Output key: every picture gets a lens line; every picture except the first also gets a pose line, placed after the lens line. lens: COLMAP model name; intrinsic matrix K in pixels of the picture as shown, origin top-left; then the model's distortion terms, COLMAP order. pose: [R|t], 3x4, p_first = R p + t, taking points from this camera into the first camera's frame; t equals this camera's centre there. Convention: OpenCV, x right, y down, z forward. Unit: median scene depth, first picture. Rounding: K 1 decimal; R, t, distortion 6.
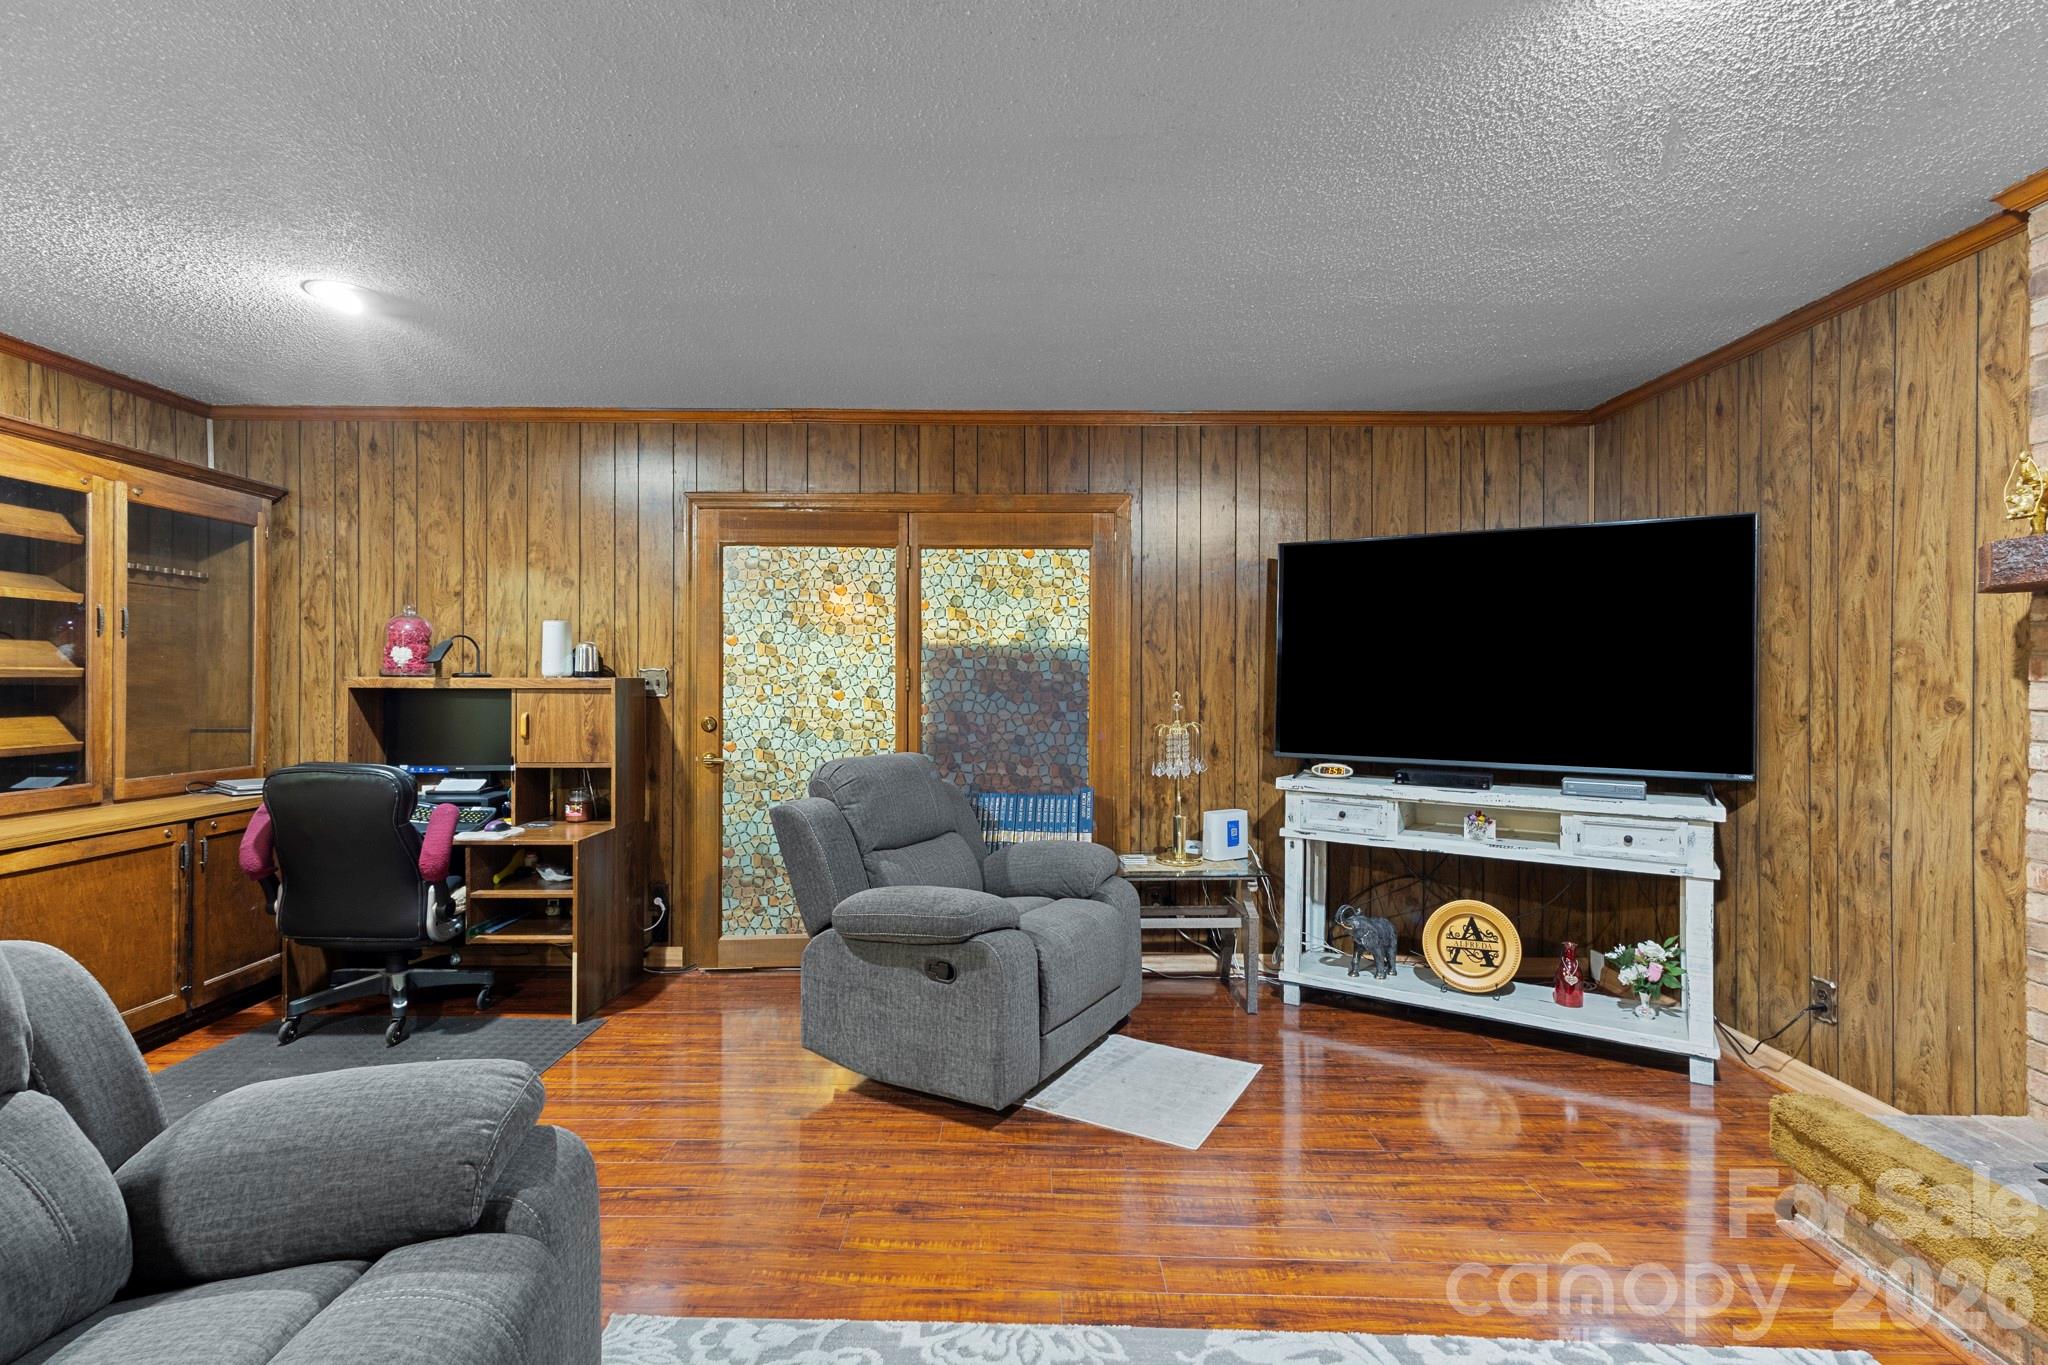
lens RADIAL K [[950.4, 0, 1018.5], [0, 950.4, 684.7], [0, 0, 1]] dist [0.007995, 0.000439]
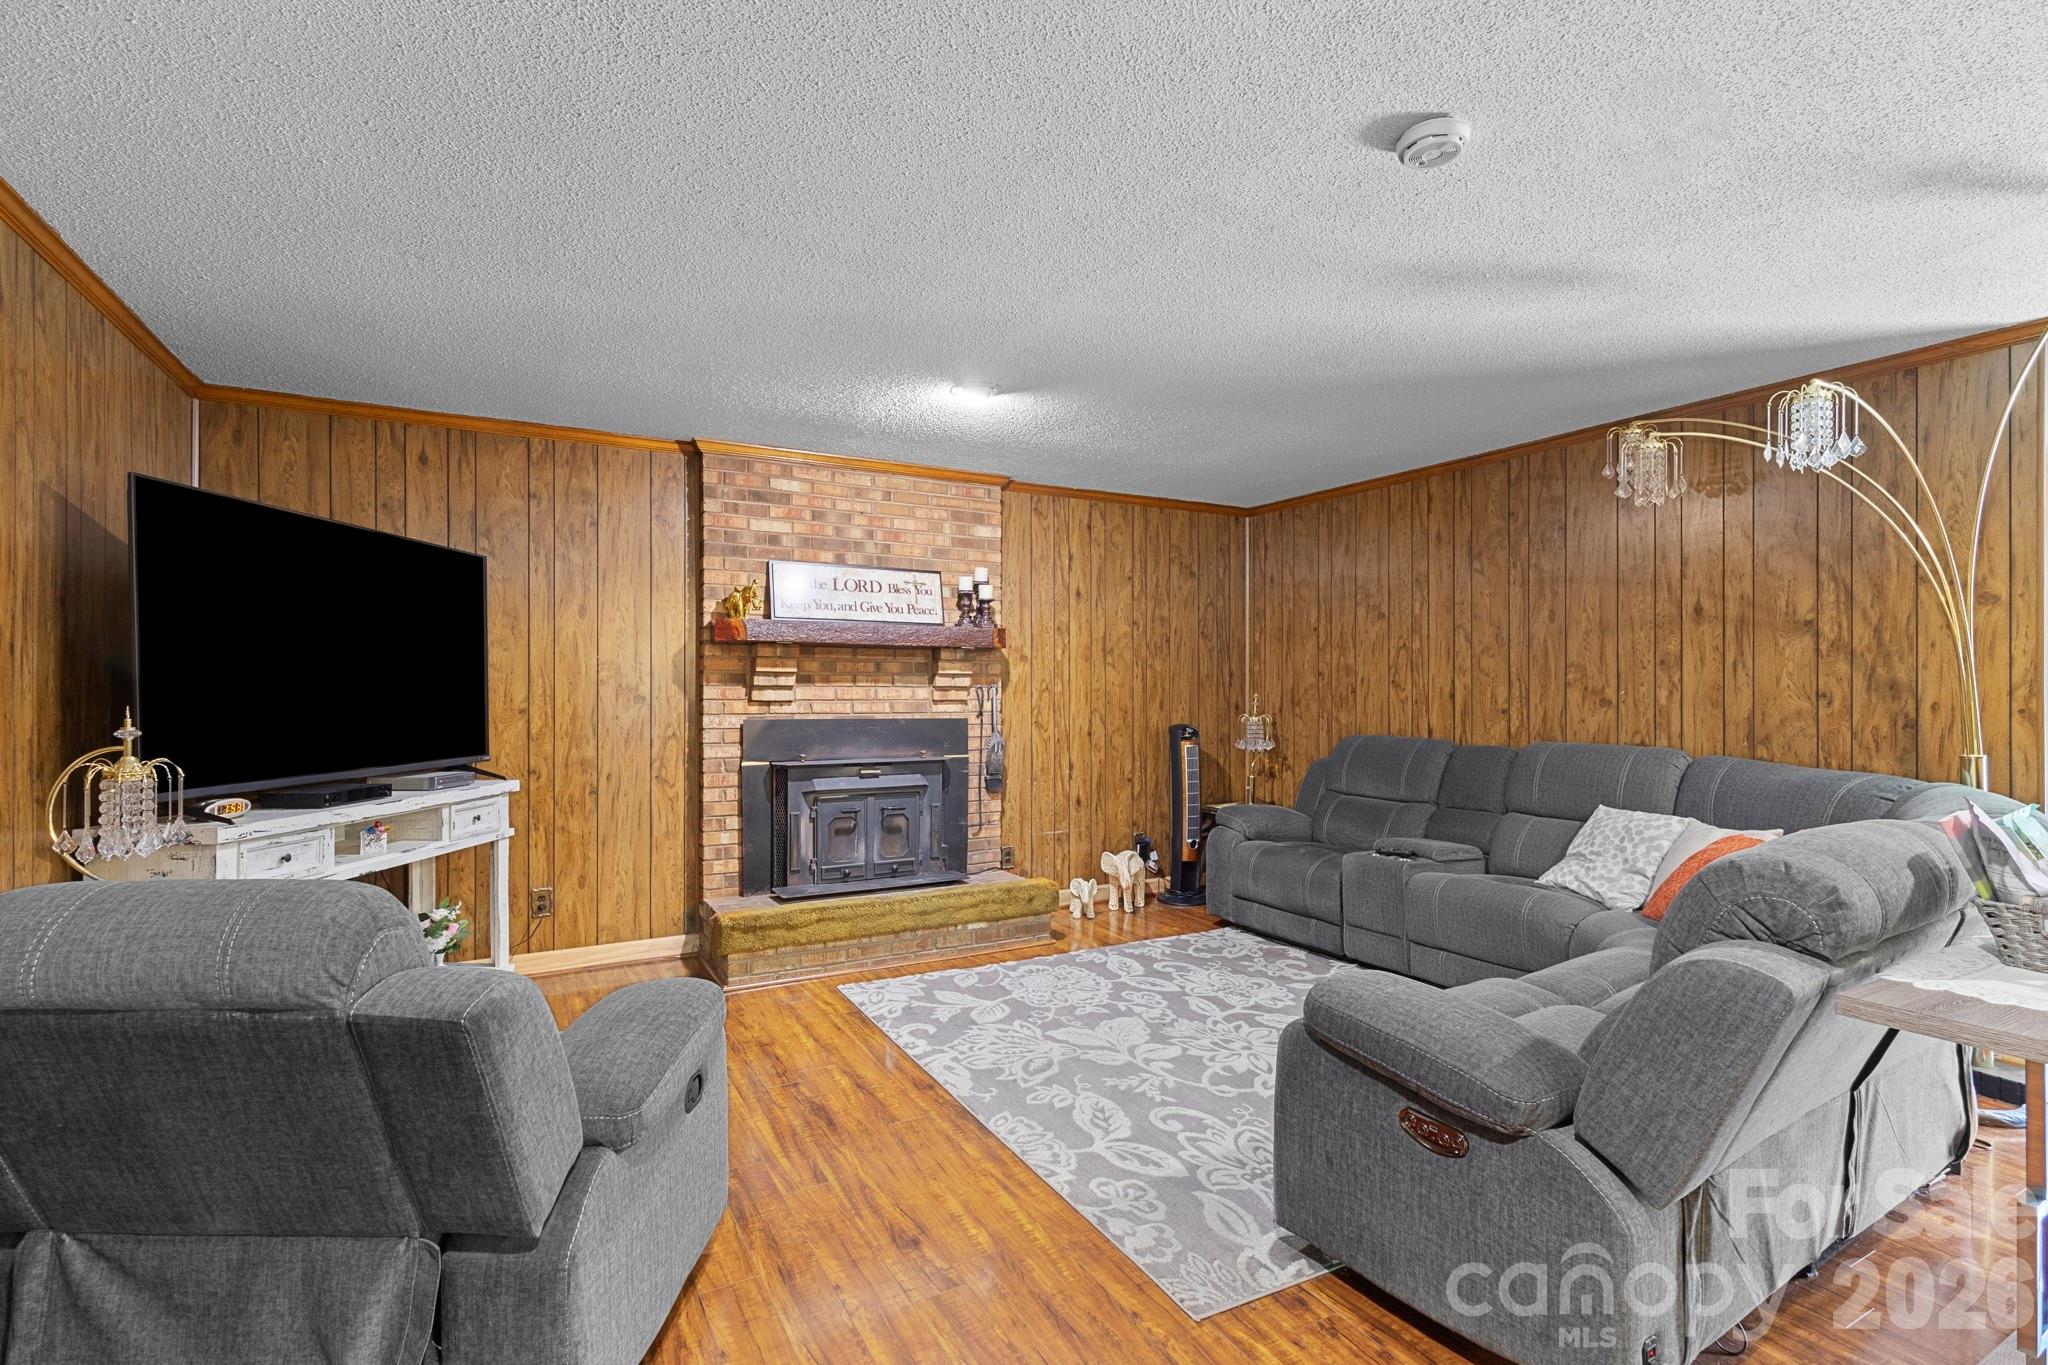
lens RADIAL K [[958.7, 0, 1013.0], [0, 958.7, 691.3], [0, 0, 1]] dist [0.002123, 0.004151]
pose [[-0.484761, -0.009617, 0.874594, -0.783072], [0.001286, 0.999931, 0.011708, -0.009979], [-0.874645, 0.006800, -0.484715, 1.068344]]
